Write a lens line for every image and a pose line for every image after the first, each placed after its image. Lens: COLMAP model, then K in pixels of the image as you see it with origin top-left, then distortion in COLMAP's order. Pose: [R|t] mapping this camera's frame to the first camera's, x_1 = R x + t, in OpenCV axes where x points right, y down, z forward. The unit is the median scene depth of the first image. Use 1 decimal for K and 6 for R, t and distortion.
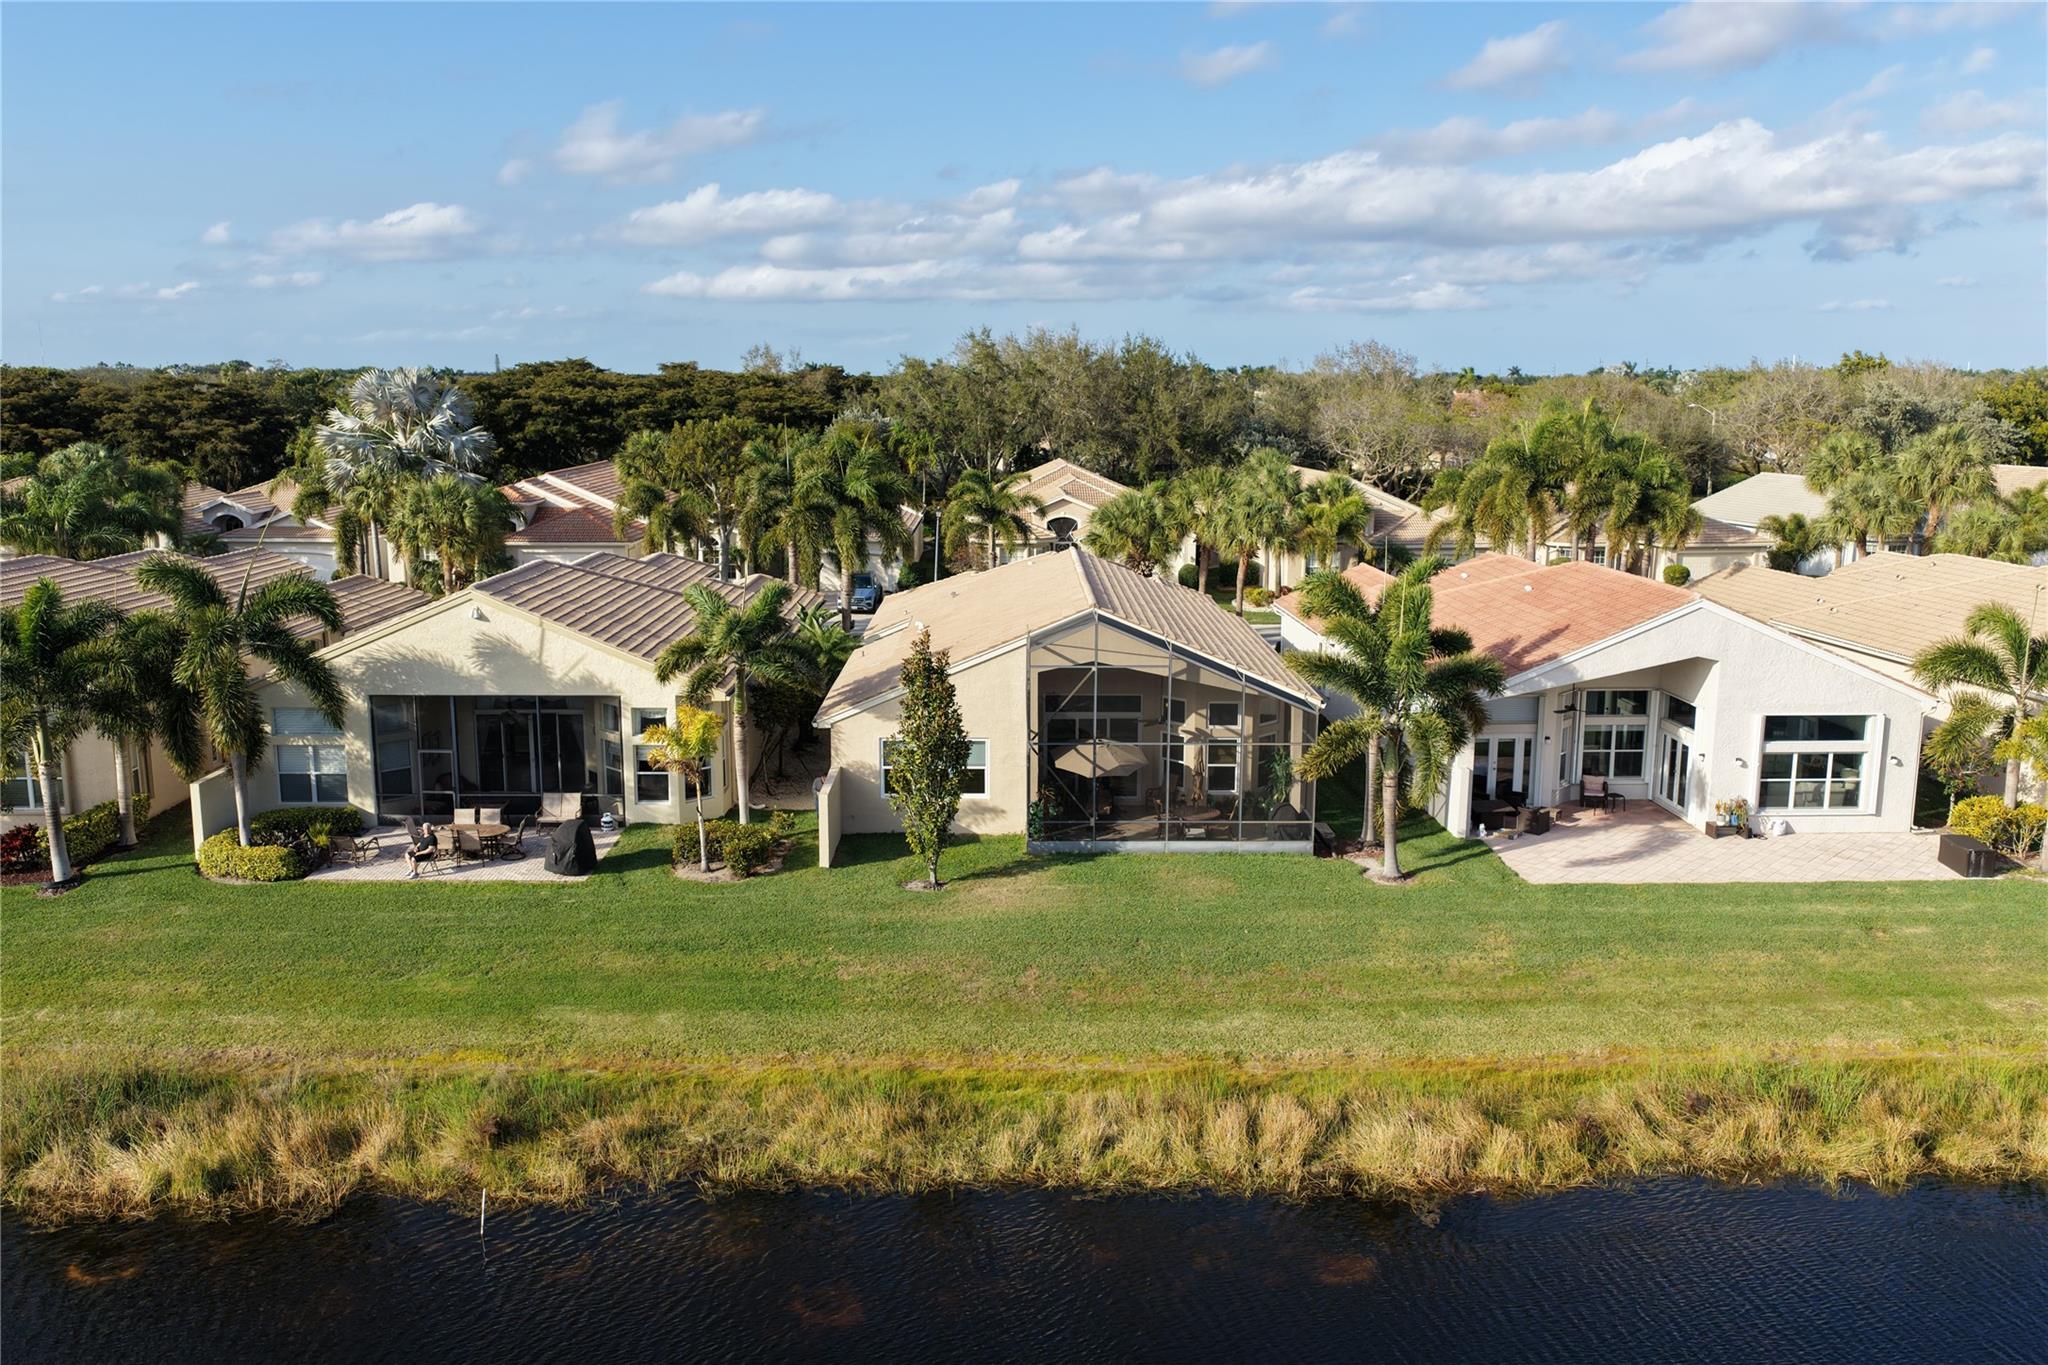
lens RADIAL K [[1674.8, 0, 1024.0], [0, 1674.8, 682.5], [0, 0, 1]] dist [0.002502, 0.002730]
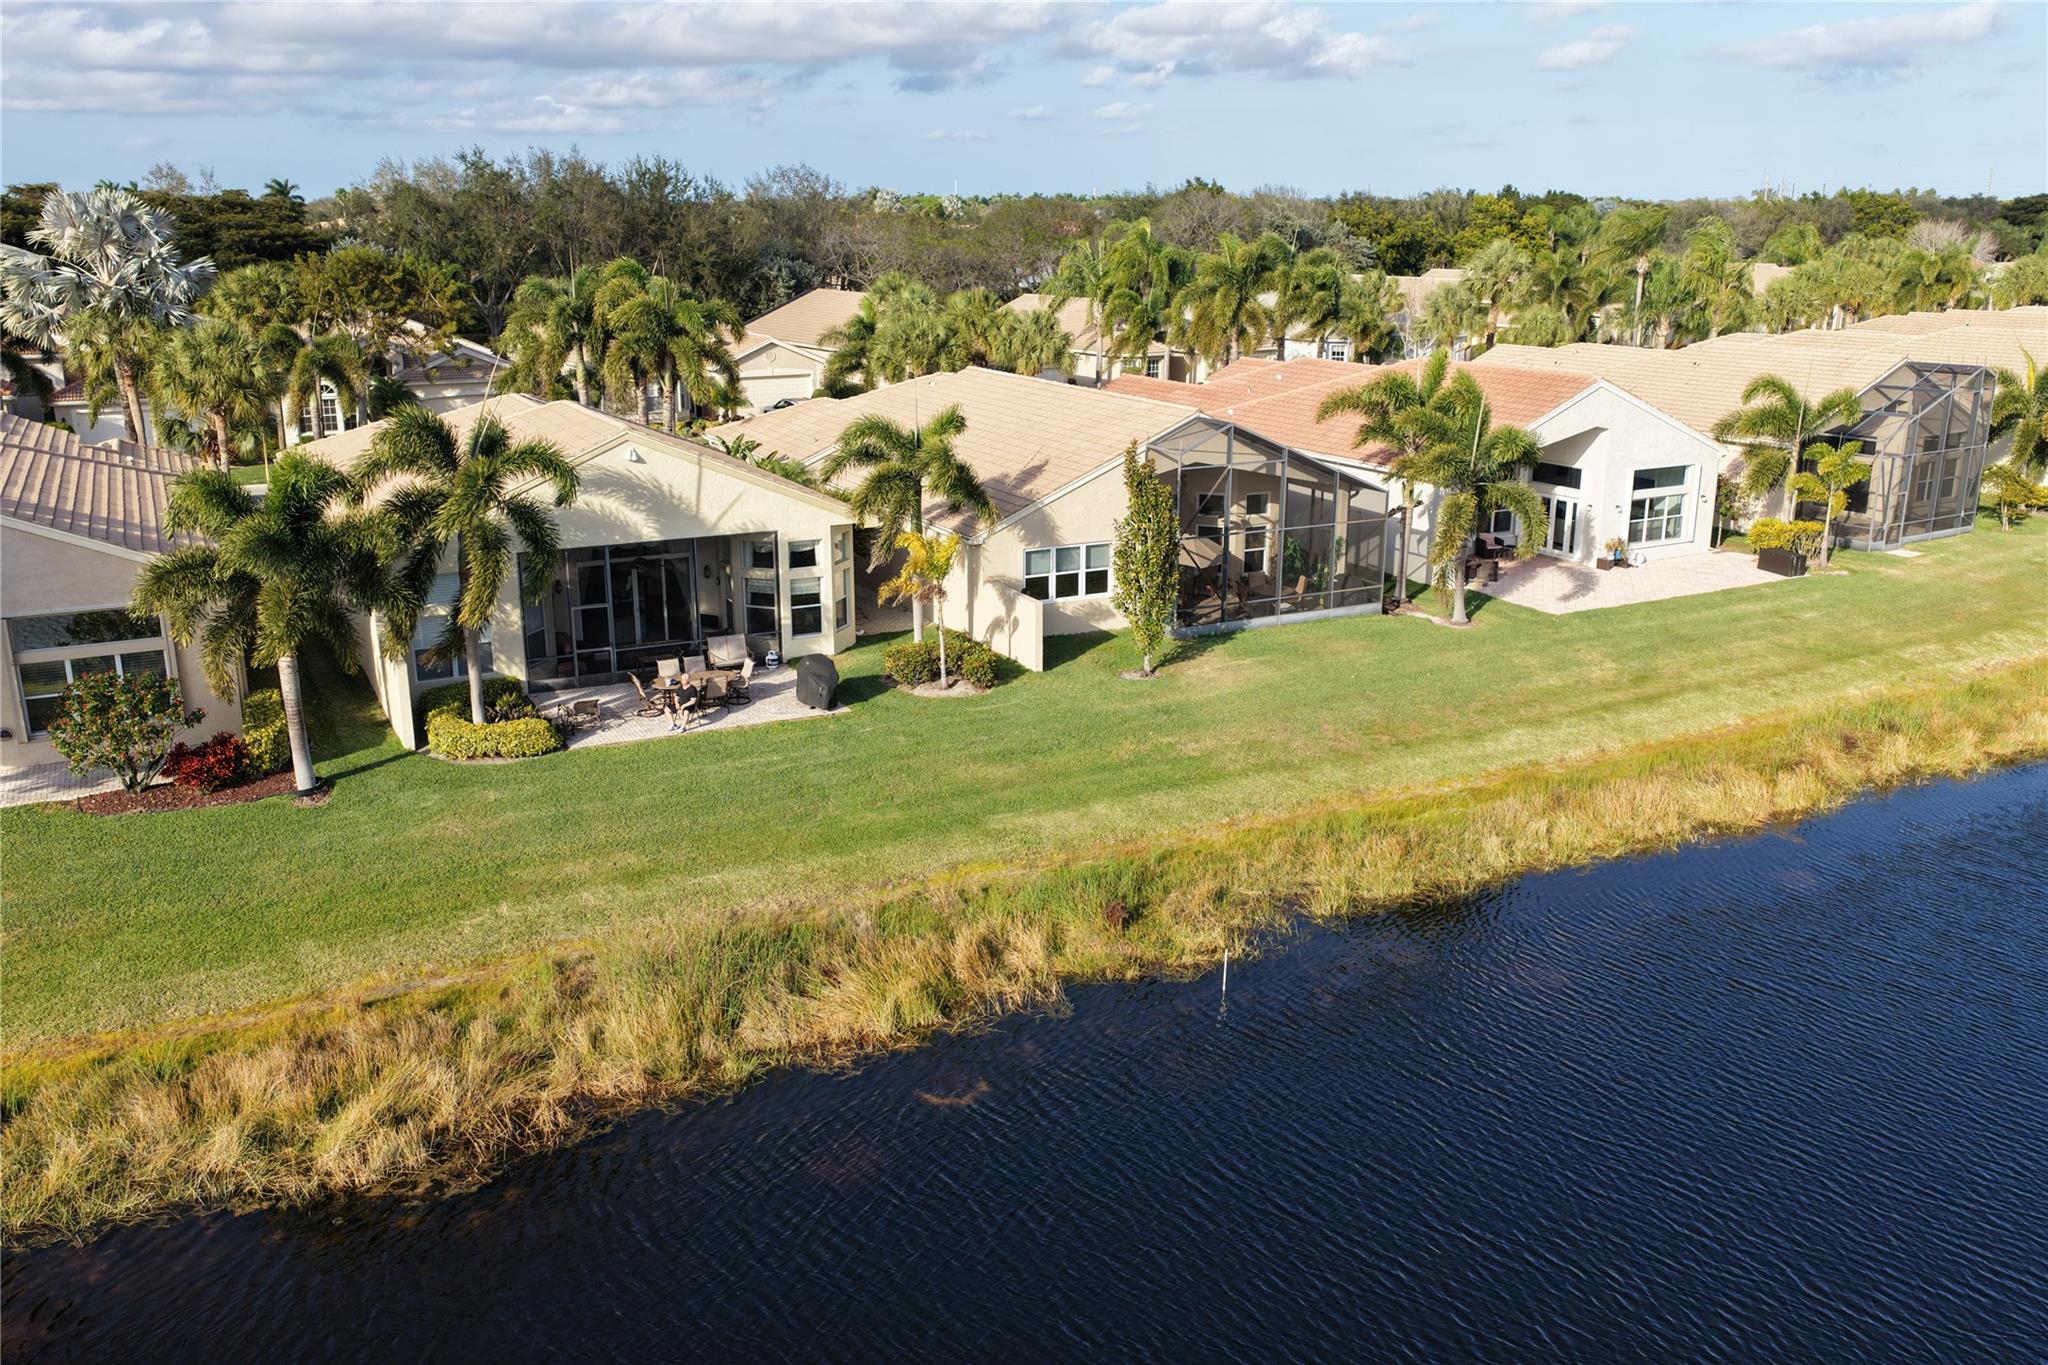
lens RADIAL K [[1676.2, 0, 1017.0], [0, 1676.2, 671.5], [0, 0, 1]] dist [0.004917, 0.003320]
pose [[0.891852, -0.120379, 0.436014, -0.567565], [0.080454, 0.990783, 0.108978, -0.005872], [-0.445114, -0.062113, 0.893317, 0.057867]]
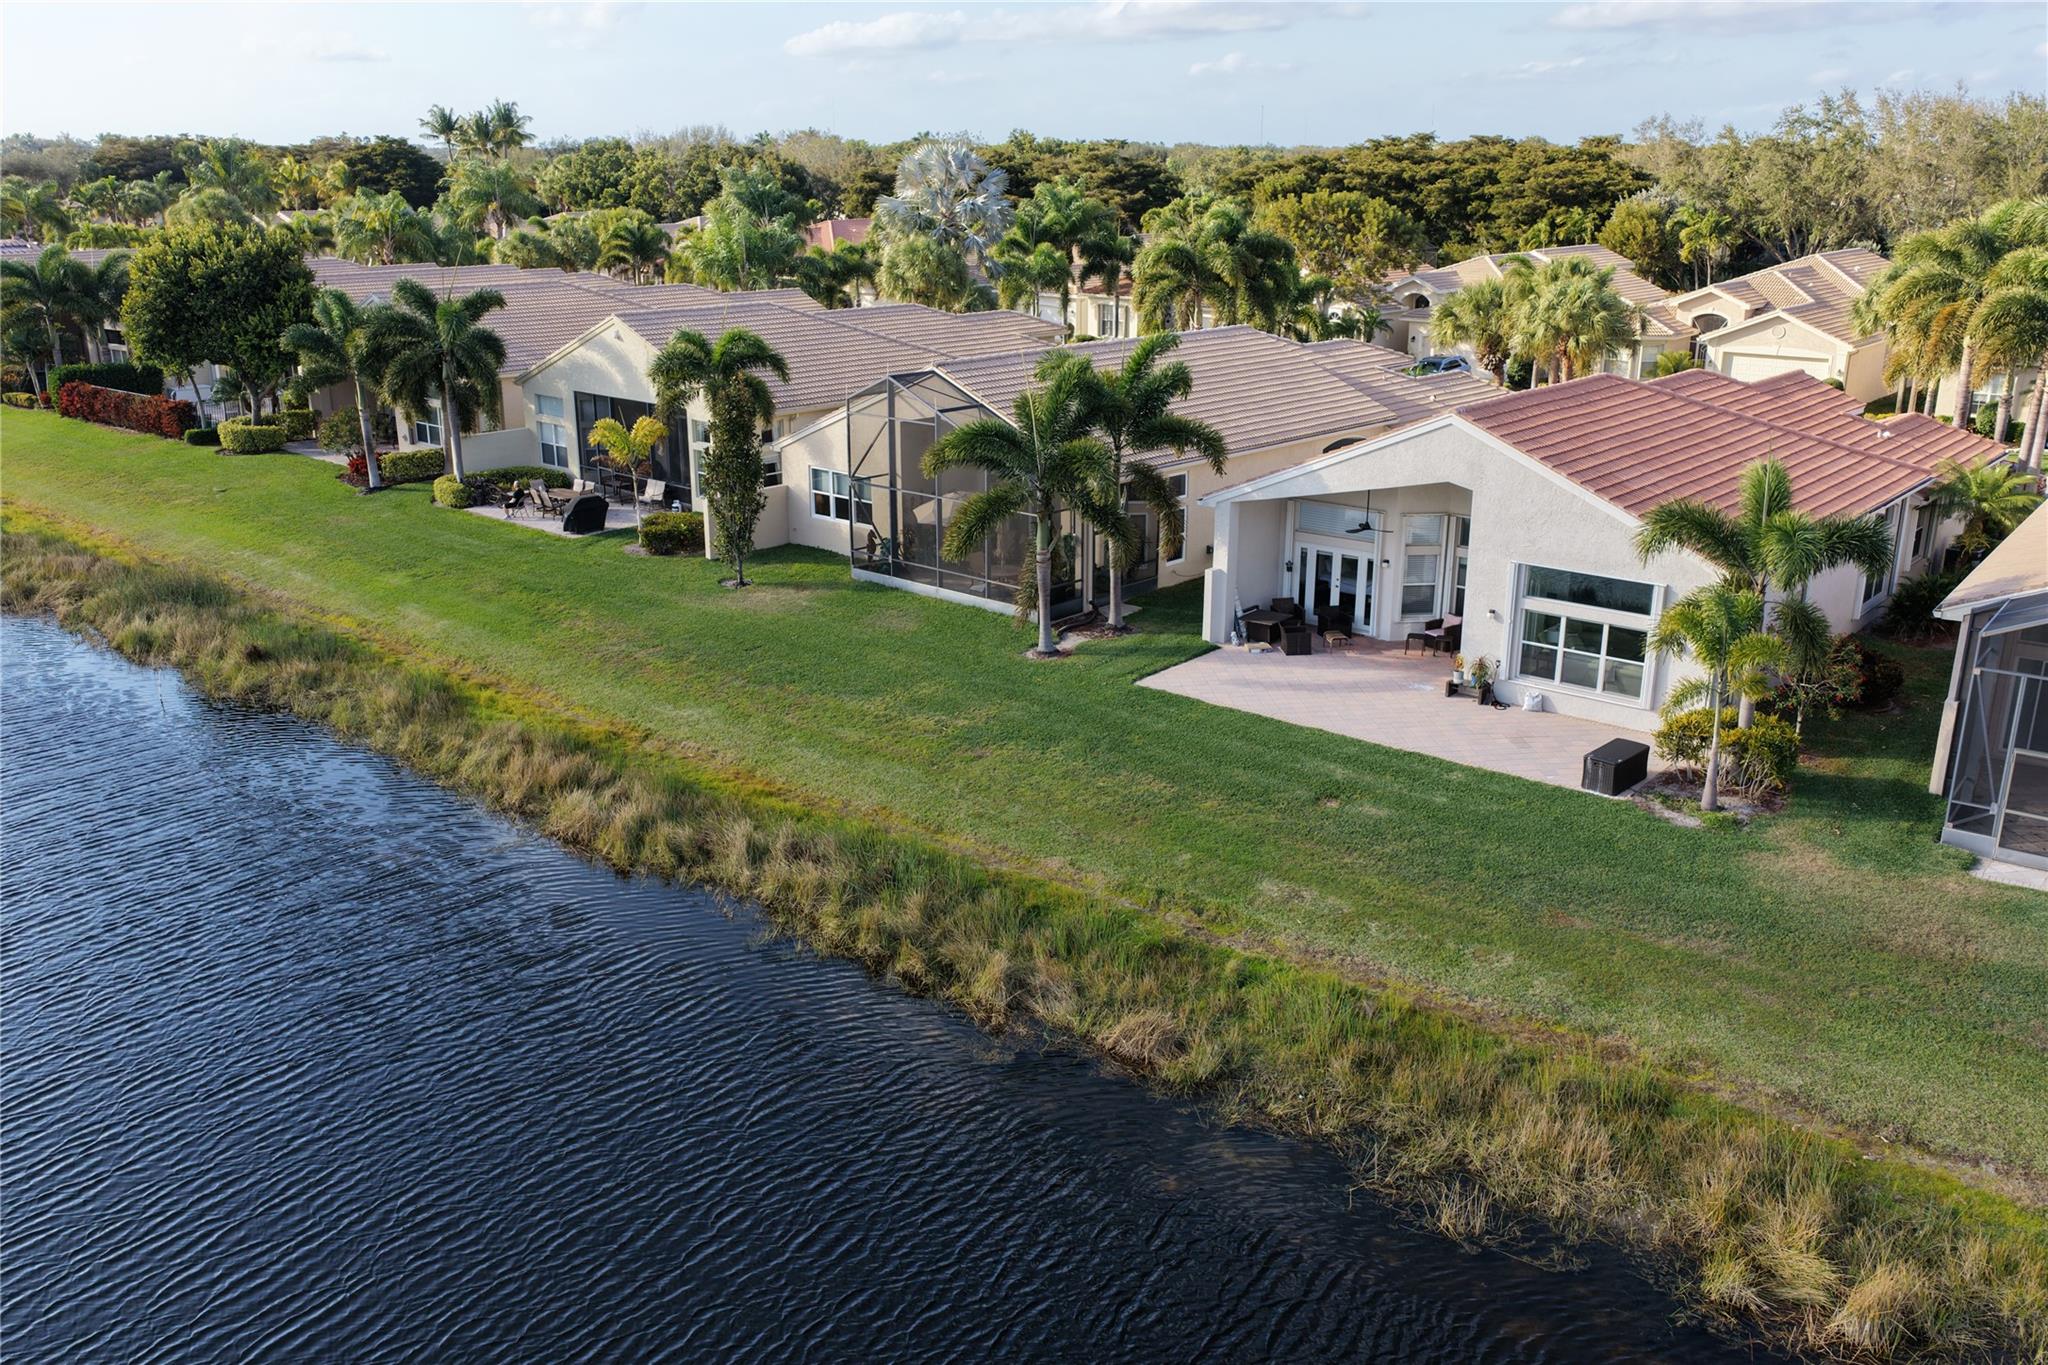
lens RADIAL K [[1676.2, 0, 1017.0], [0, 1676.2, 671.5], [0, 0, 1]] dist [0.004917, 0.003320]
pose [[0.735471, 0.196157, -0.648541, 0.827013], [-0.116637, 0.979541, 0.164000, -0.035723], [0.667442, -0.044973, 0.743302, 0.218639]]
